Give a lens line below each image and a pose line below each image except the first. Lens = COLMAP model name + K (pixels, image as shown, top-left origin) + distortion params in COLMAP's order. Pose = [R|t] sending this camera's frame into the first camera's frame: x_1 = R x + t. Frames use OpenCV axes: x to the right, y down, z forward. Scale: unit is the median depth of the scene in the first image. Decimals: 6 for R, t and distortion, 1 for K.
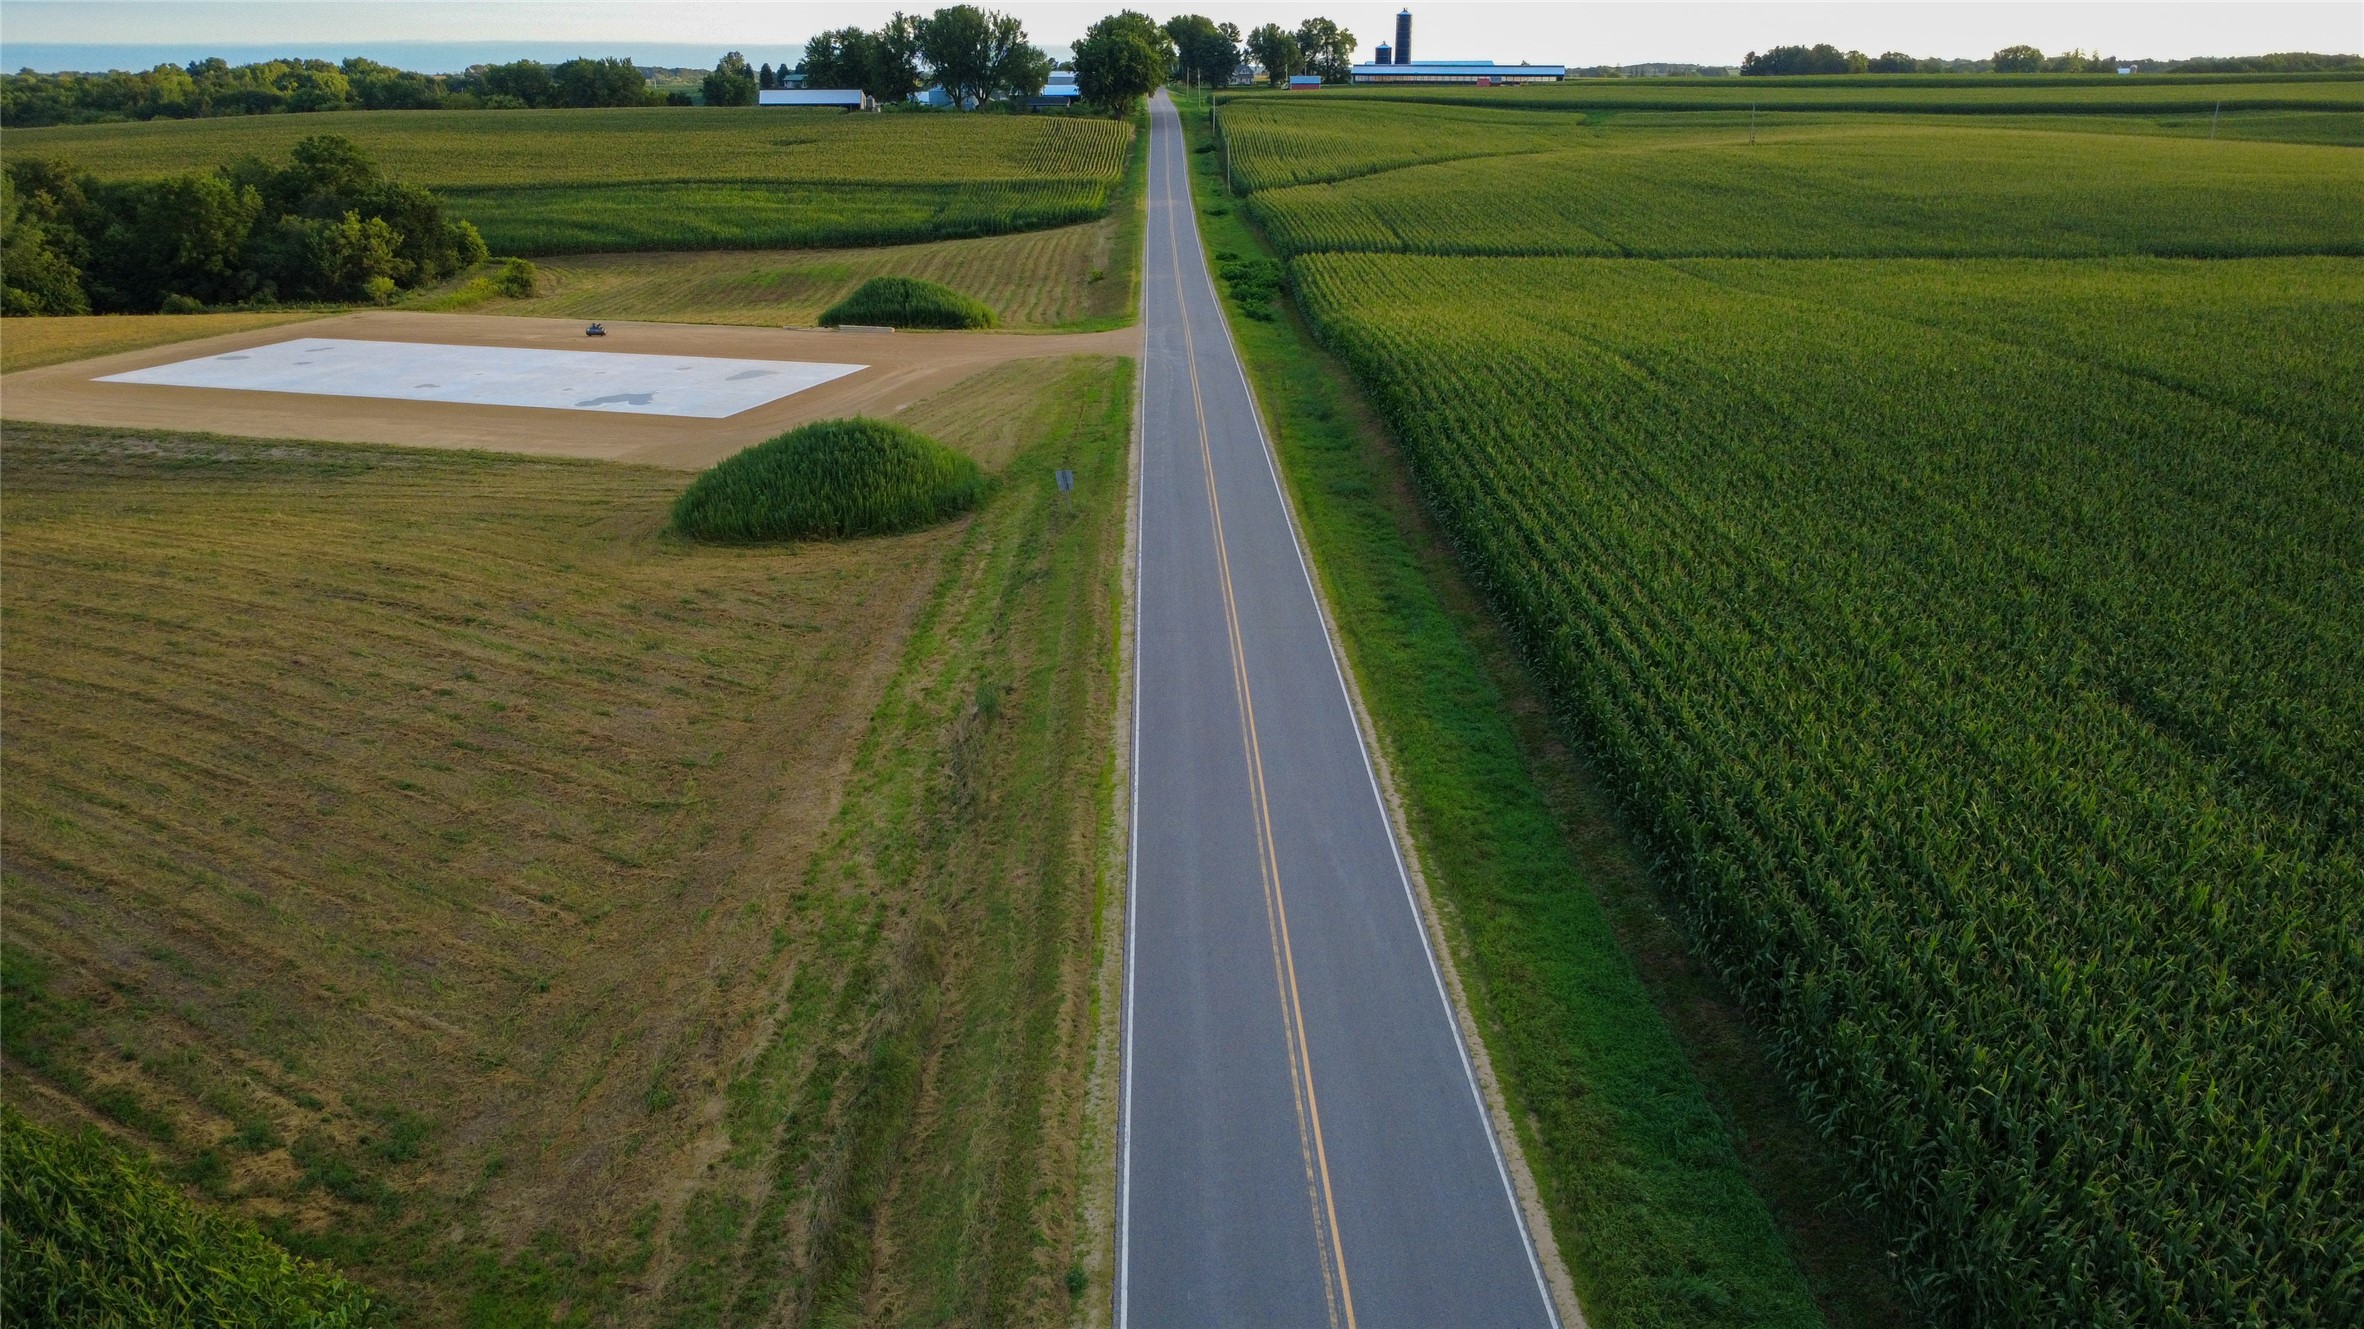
lens RADIAL K [[1717.0, 0, 1175.7], [0, 1717.0, 670.7], [0, 0, 1]] dist [0.001922, 0.002296]
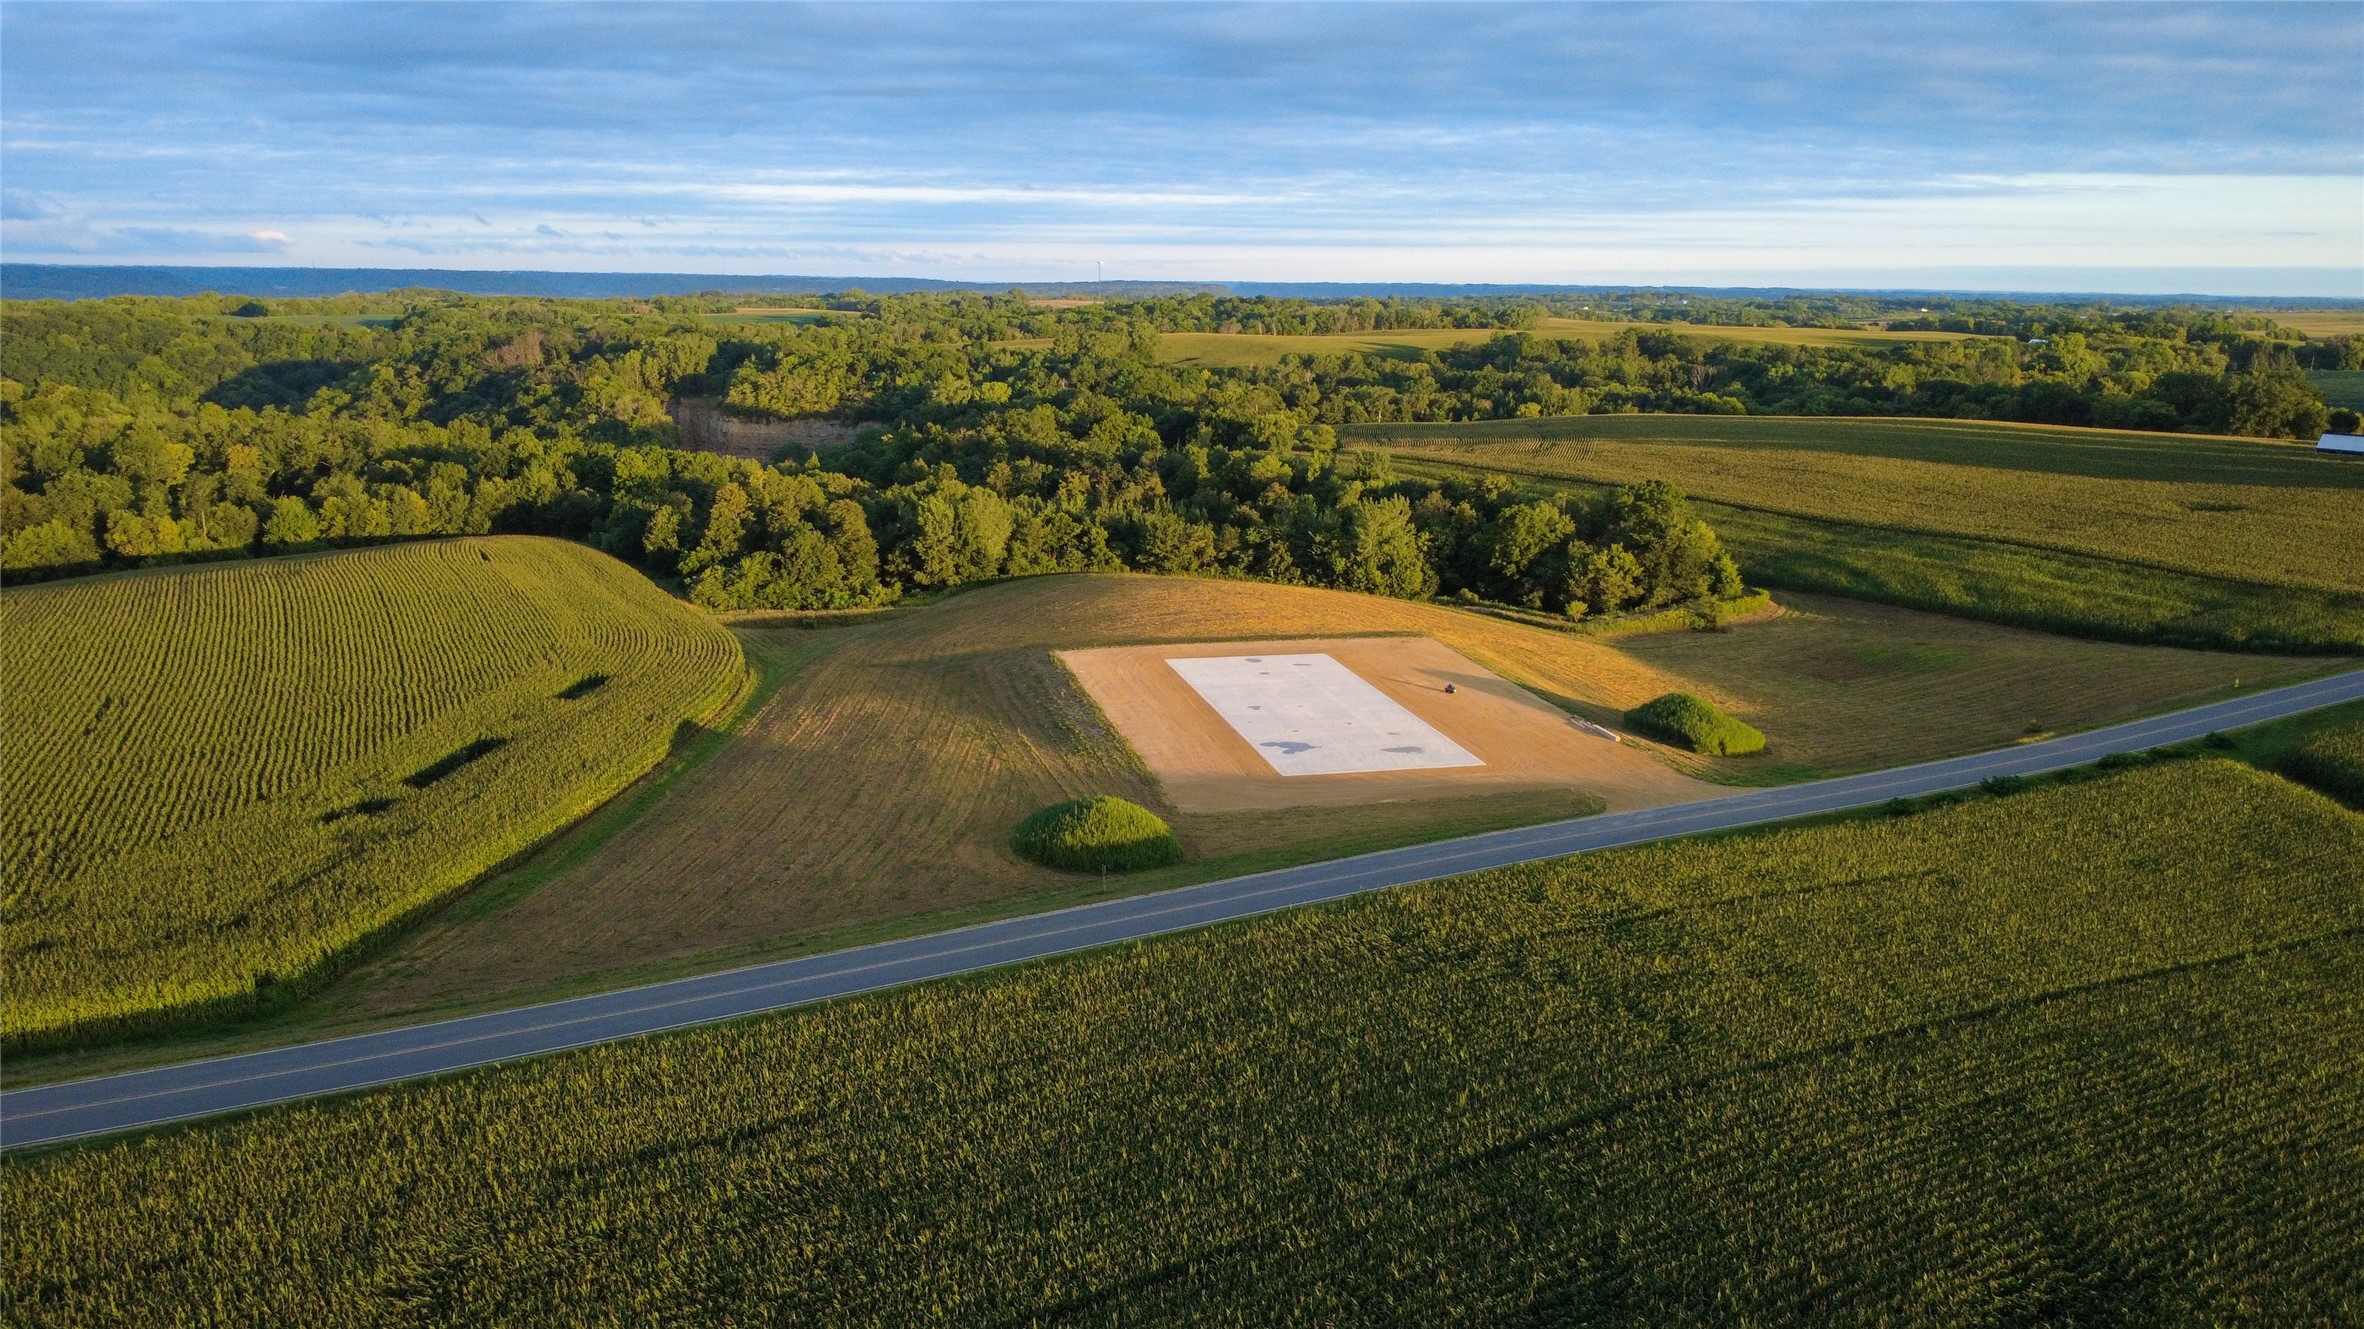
lens RADIAL K [[1717.0, 0, 1175.7], [0, 1717.0, 670.7], [0, 0, 1]] dist [0.001922, 0.002296]
pose [[0.501232, 0.206441, -0.840326, 0.396421], [-0.302457, 0.951667, 0.053386, -0.121104], [0.810732, 0.227404, 0.539445, 0.036391]]
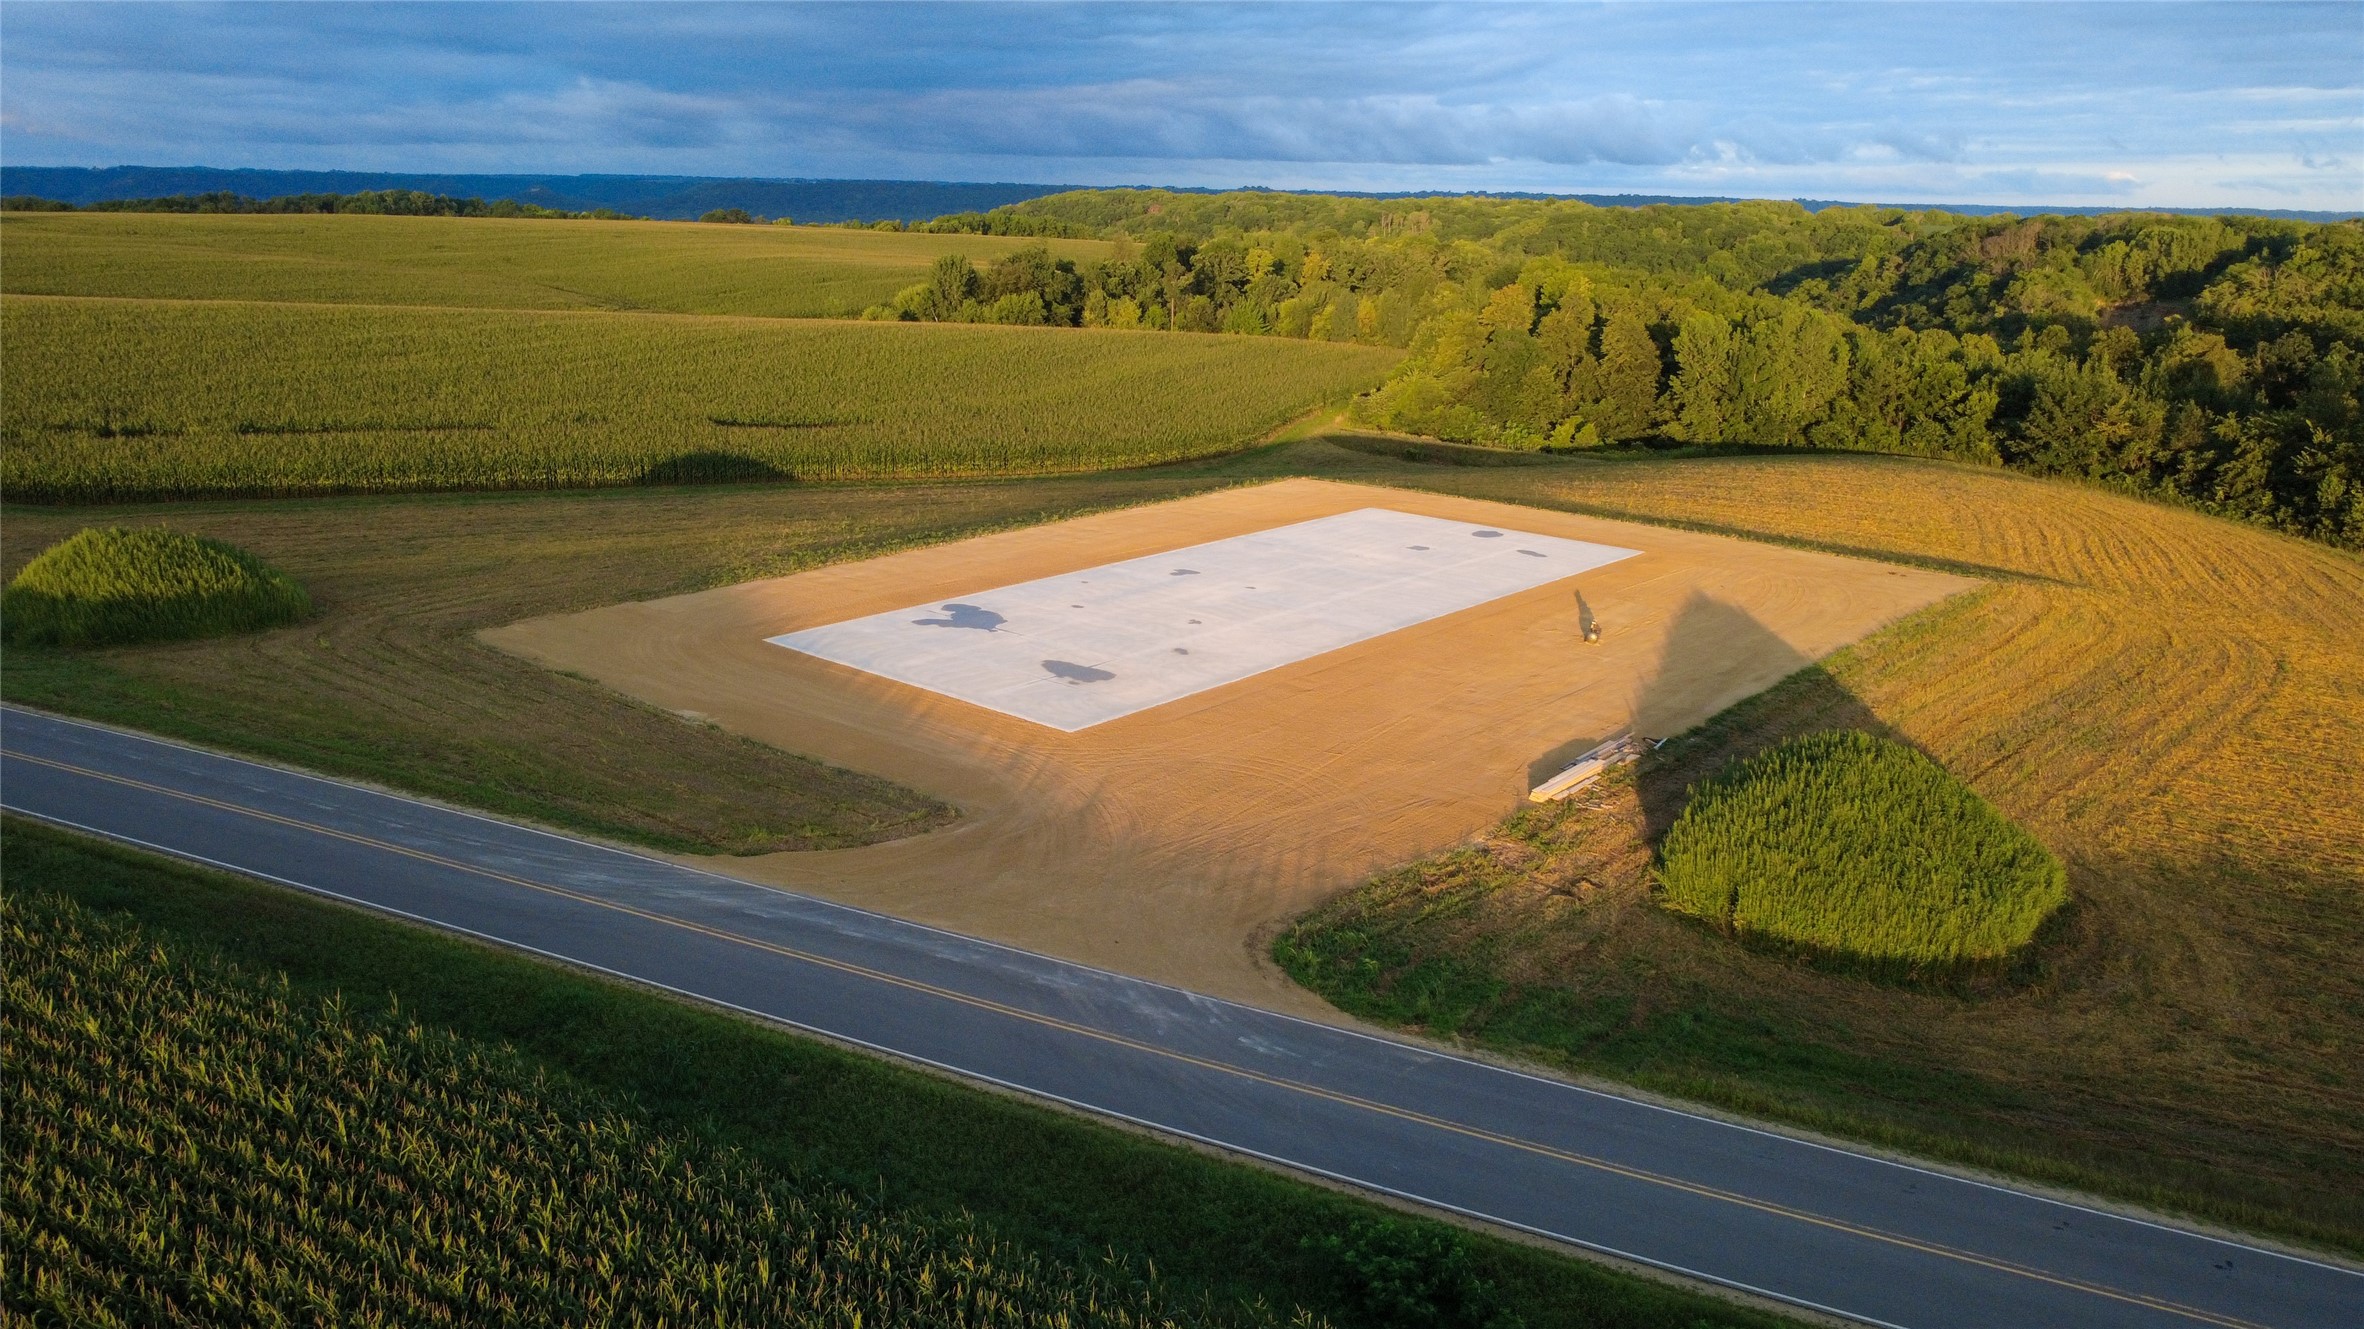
lens RADIAL K [[1715.1, 0, 1174.1], [0, 1715.1, 662.3], [0, 0, 1]] dist [-0.001760, 0.002733]
pose [[-0.411040, 0.241440, -0.879064, 0.141448], [-0.317721, 0.865887, 0.386384, -0.207312], [0.854459, 0.438117, -0.279203, 0.578885]]
